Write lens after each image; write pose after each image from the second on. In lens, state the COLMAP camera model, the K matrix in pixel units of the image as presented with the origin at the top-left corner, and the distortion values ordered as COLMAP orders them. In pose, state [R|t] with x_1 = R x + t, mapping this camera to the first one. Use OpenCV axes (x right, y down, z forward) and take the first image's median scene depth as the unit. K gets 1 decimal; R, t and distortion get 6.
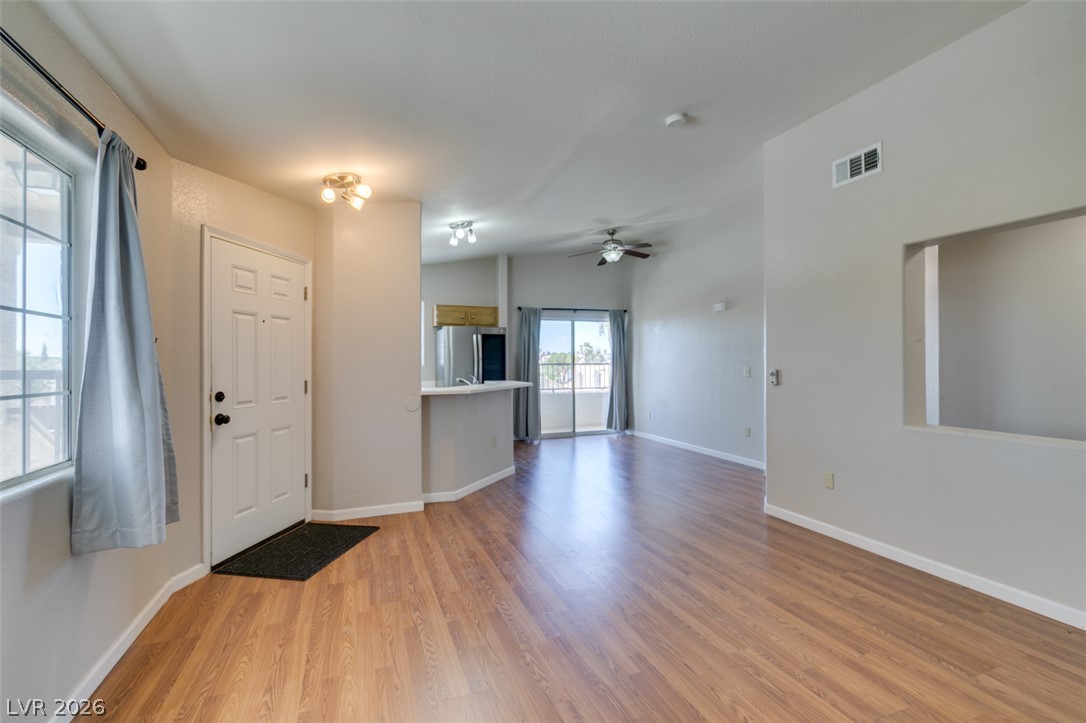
lens RADIAL K [[487.3, 0, 539.4], [0, 487.3, 359.3], [0, 0, 1]] dist [0.001882, -0.002202]
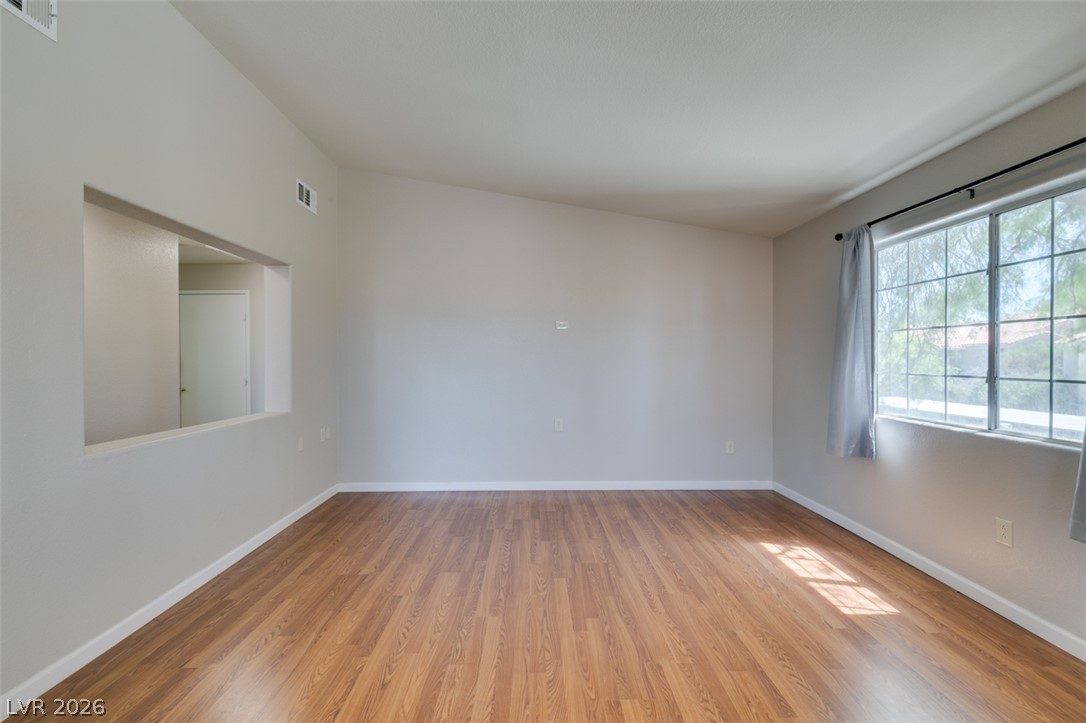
lens RADIAL K [[487.3, 0, 537.7], [0, 487.3, 359.7], [0, 0, 1]] dist [0.001882, -0.002202]
pose [[-0.938763, 0.005114, 0.344525, -0.052320], [0.003295, 0.999977, -0.005864, 0.008366], [-0.344547, -0.004369, -0.938759, 1.188529]]
